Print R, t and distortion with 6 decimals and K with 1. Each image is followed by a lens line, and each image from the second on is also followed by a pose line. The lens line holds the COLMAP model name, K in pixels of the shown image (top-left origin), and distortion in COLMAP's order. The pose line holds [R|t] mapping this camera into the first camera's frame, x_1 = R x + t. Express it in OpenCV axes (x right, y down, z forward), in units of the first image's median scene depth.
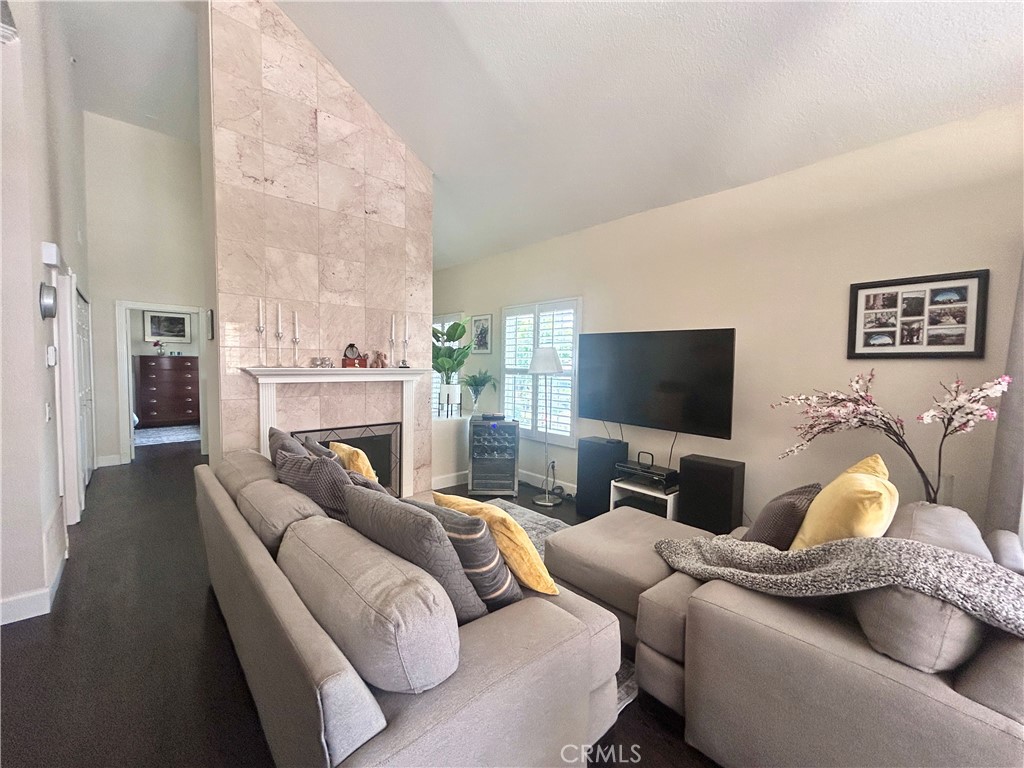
lens RADIAL K [[412.4, 0, 512.0], [0, 412.4, 384.0], [0, 0, 1]] dist [-0.000445, 0.000145]
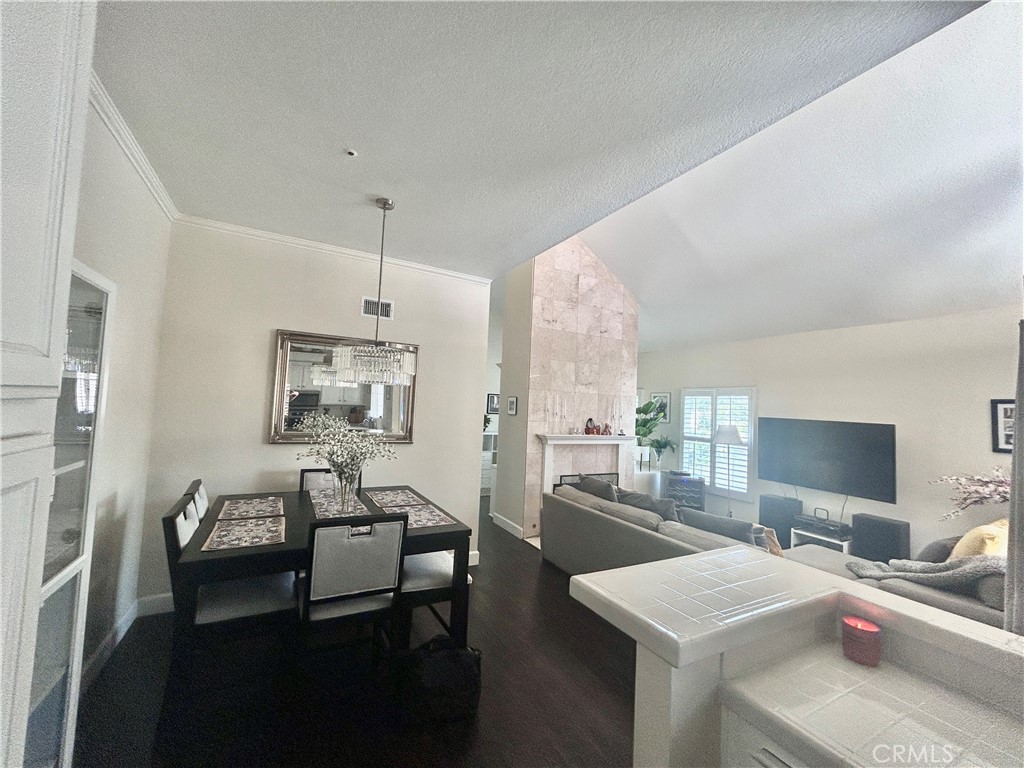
lens RADIAL K [[412.4, 0, 512.0], [0, 412.4, 384.0], [0, 0, 1]] dist [-0.000445, 0.000145]
pose [[0.970287, 0.016112, -0.241419, -0.301407], [-0.043359, 0.993207, -0.107979, -0.046599], [0.238039, 0.115239, 0.964395, -0.528592]]
